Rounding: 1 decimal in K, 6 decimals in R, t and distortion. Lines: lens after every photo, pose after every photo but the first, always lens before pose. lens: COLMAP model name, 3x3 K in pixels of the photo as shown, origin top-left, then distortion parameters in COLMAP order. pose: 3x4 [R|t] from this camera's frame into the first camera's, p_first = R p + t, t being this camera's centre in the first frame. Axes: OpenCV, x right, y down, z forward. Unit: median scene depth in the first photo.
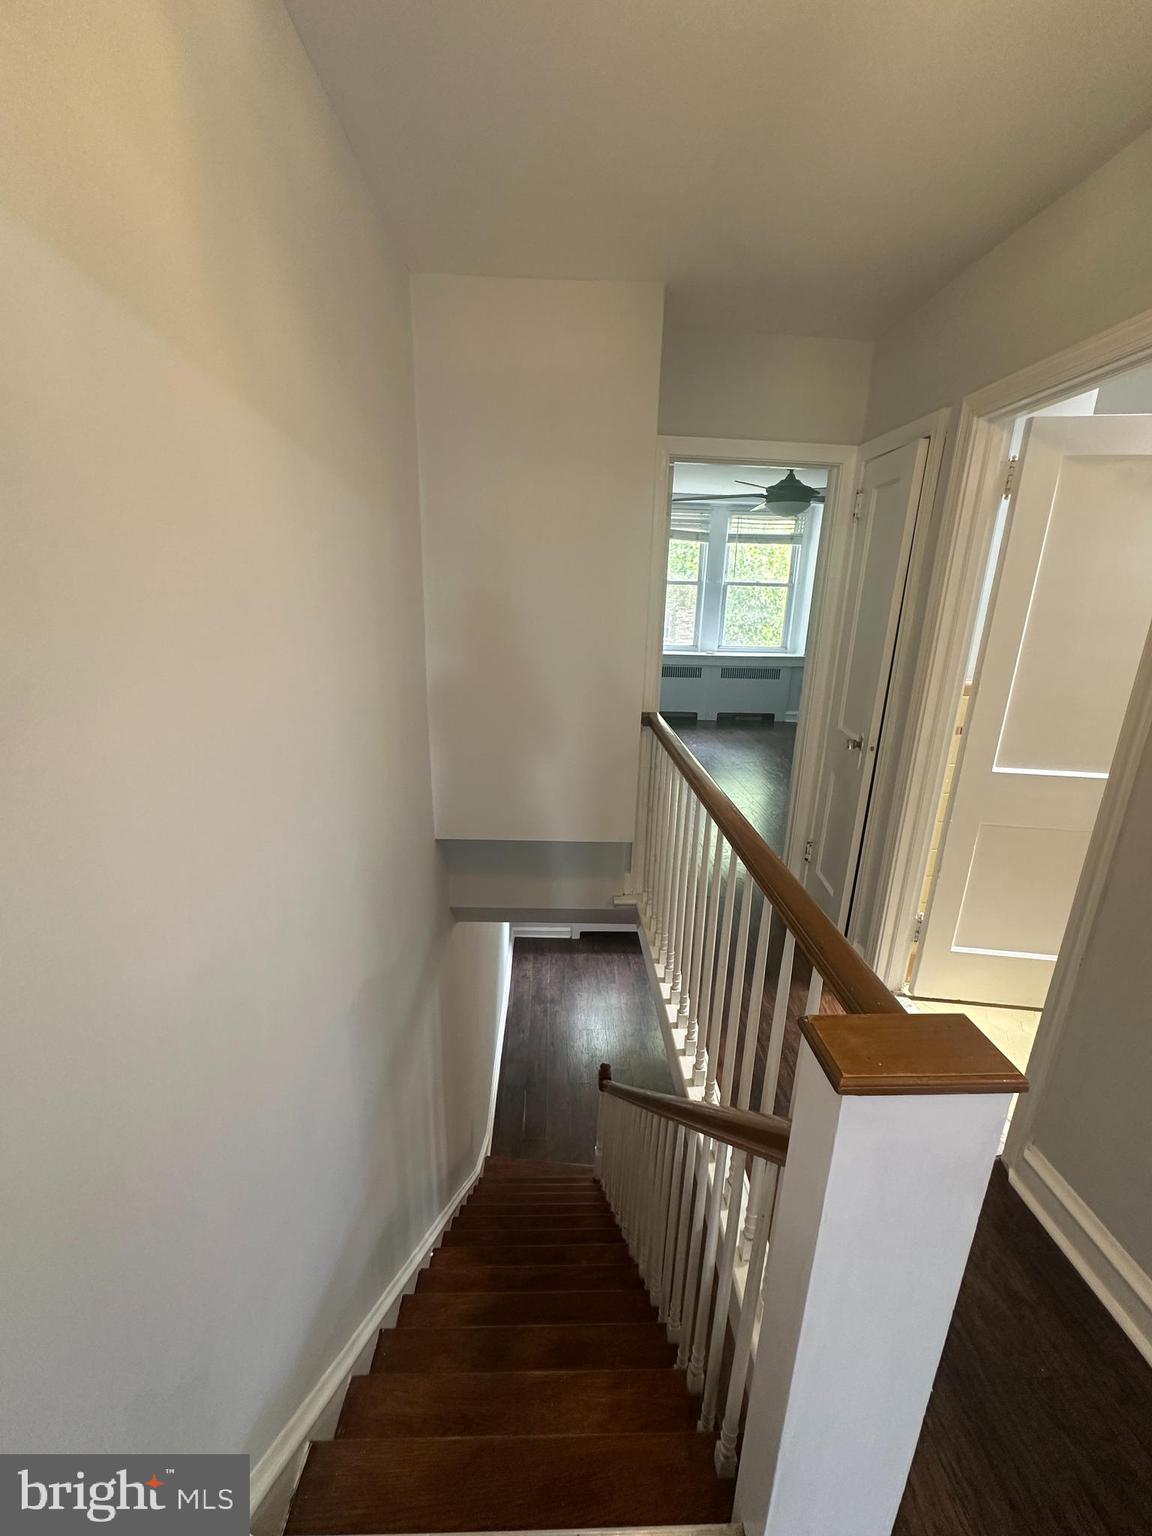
lens RADIAL K [[617.4, 0, 572.3], [0, 617.4, 766.0], [0, 0, 1]] dist [0.001509, 0.000304]
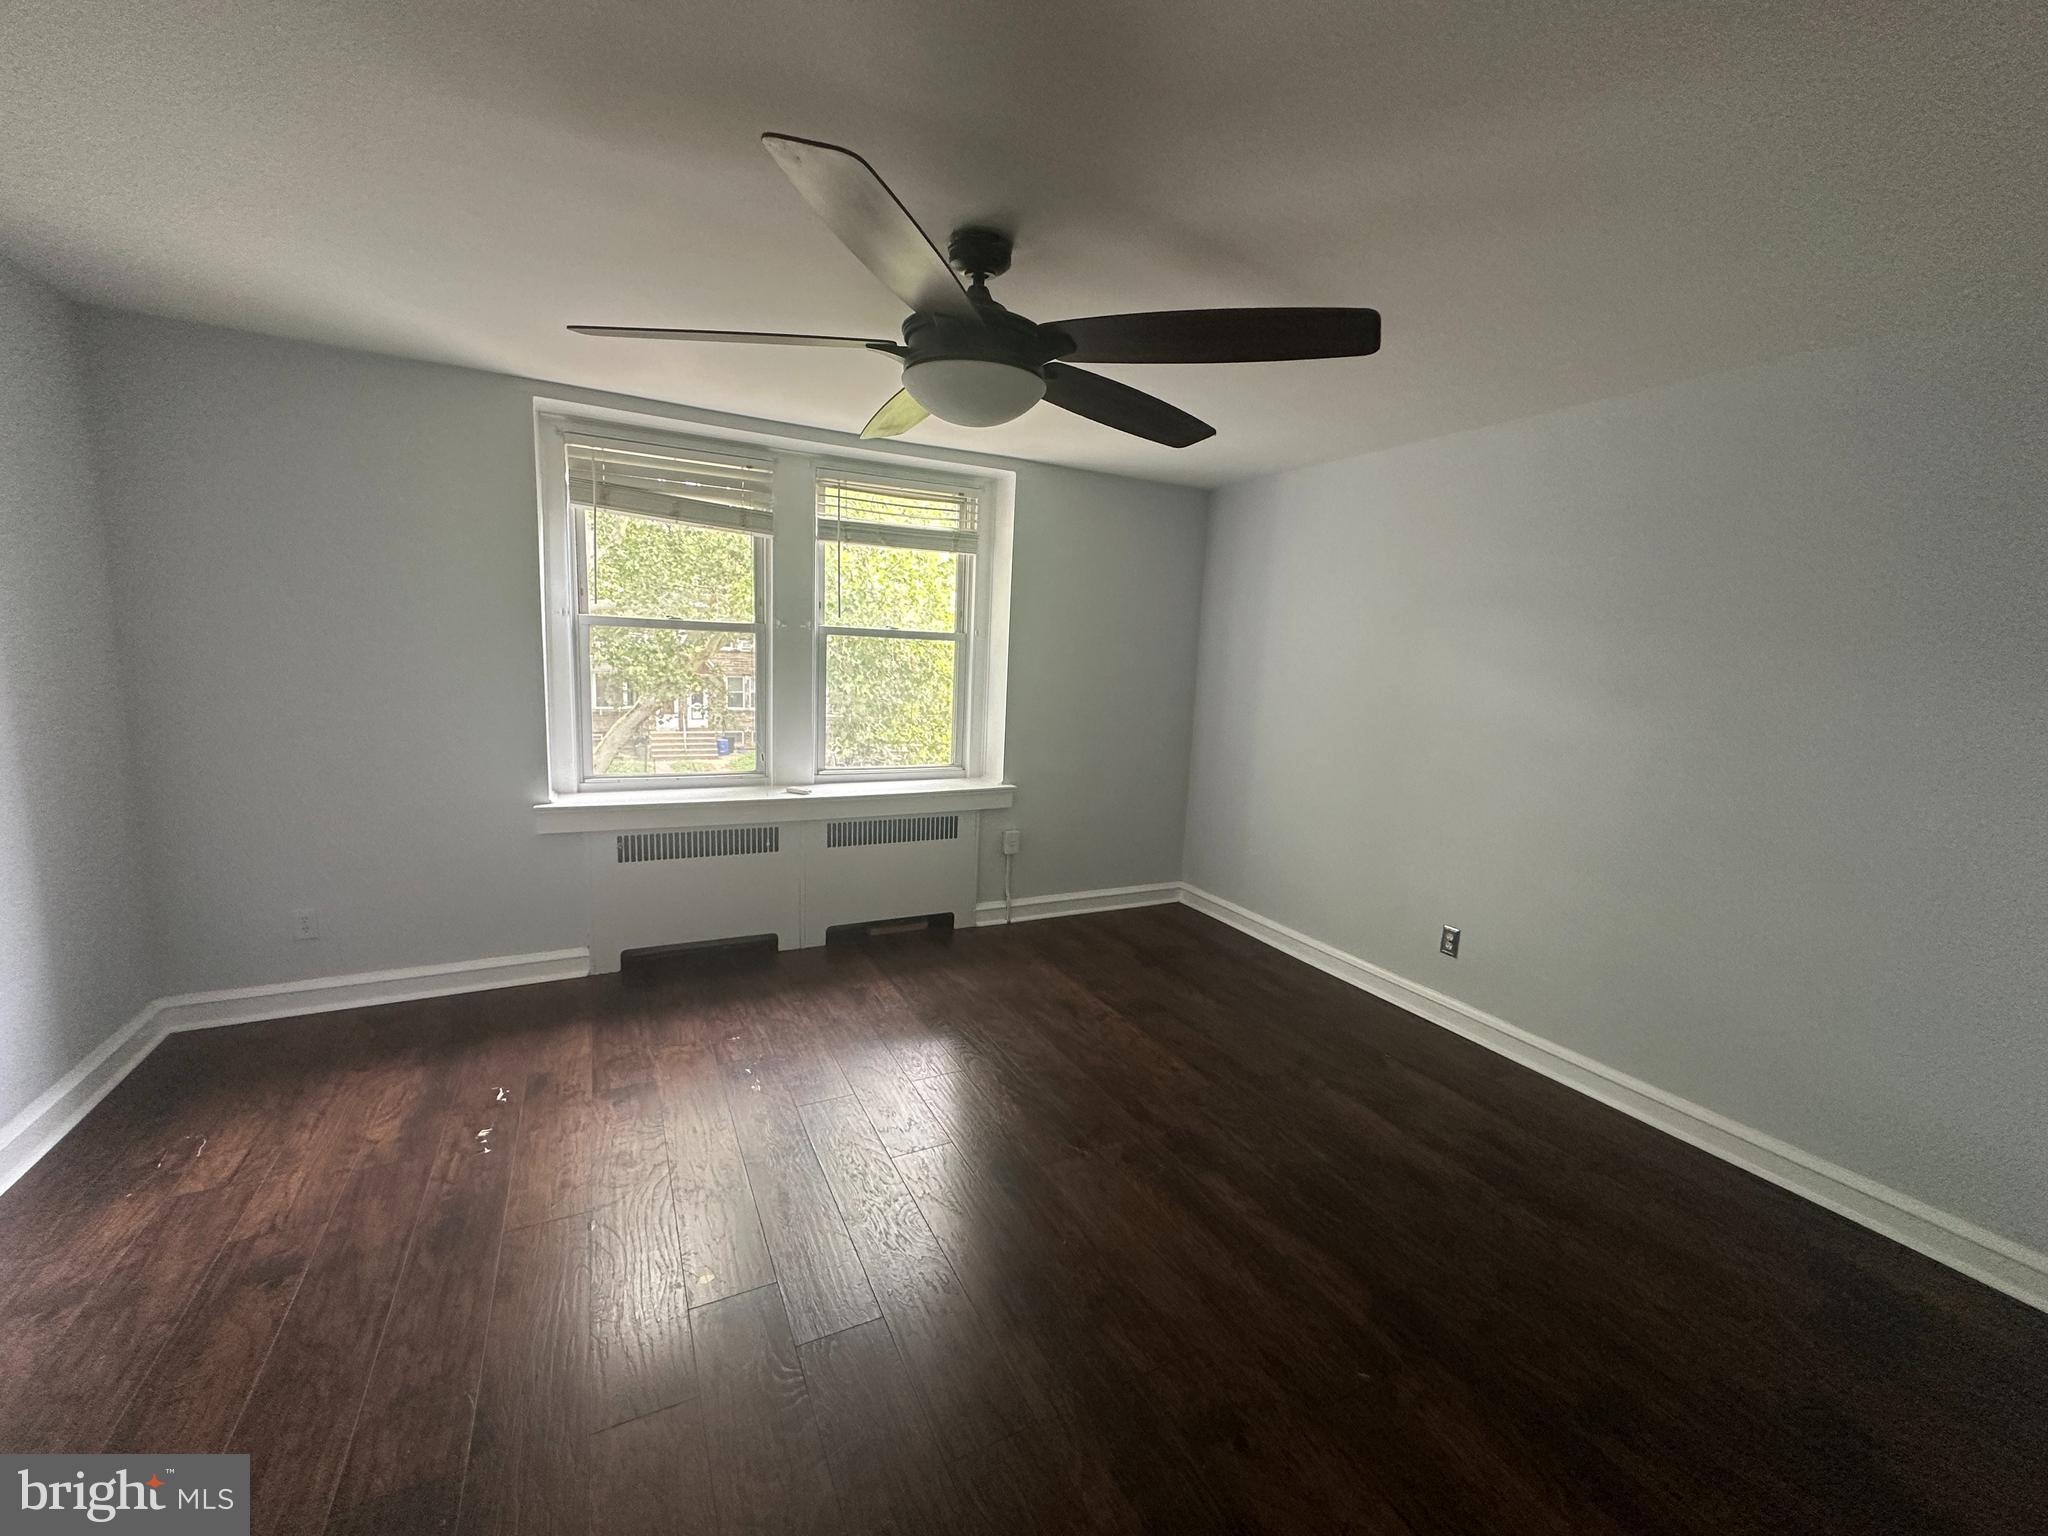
lens RADIAL K [[823.2, 0, 1024.1], [0, 823.2, 768.0], [0, 0, 1]] dist [0.001509, 0.000304]
pose [[0.904570, -0.047265, 0.423697, 0.124622], [0.099592, 0.989765, -0.102210, -0.123314], [-0.414529, 0.134653, 0.900019, 0.423673]]
